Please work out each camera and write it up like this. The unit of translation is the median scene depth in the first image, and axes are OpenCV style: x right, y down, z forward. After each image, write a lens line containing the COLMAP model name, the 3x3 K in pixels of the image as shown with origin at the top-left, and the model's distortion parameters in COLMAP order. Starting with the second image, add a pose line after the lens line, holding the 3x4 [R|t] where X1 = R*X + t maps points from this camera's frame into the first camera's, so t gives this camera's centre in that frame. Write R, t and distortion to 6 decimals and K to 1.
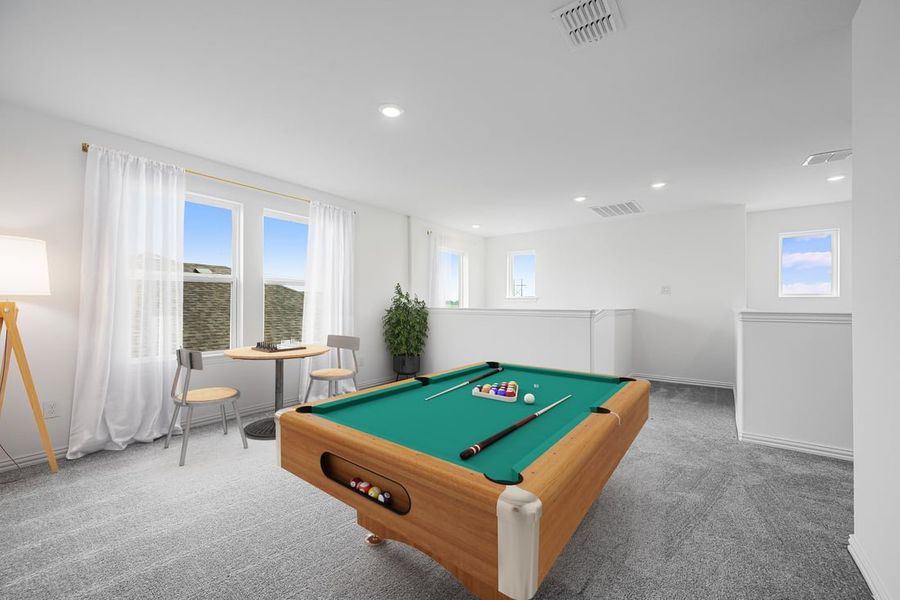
lens RADIAL K [[367.3, 0, 443.8], [0, 367.3, 299.4], [0, 0, 1]] dist [0.000533, 0.000249]
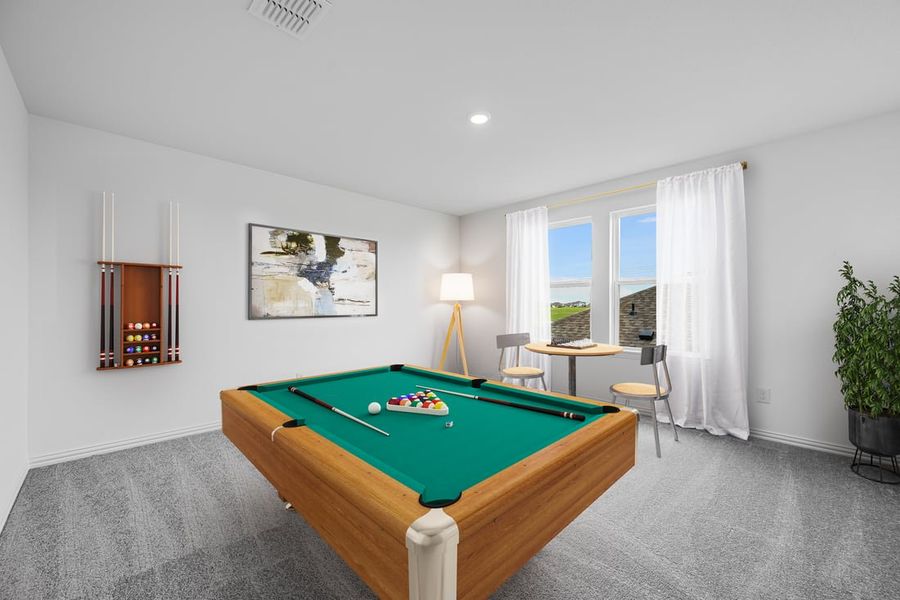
lens RADIAL K [[350.4, 0, 450.0], [0, 350.4, 300.0], [0, 0, 1]] dist [-0.000410, -0.000164]
pose [[-0.134818, -0.013266, -0.990782, 0.665414], [0.008166, 0.999862, -0.014498, 0.014741], [0.990837, -0.010046, -0.134691, 0.819827]]
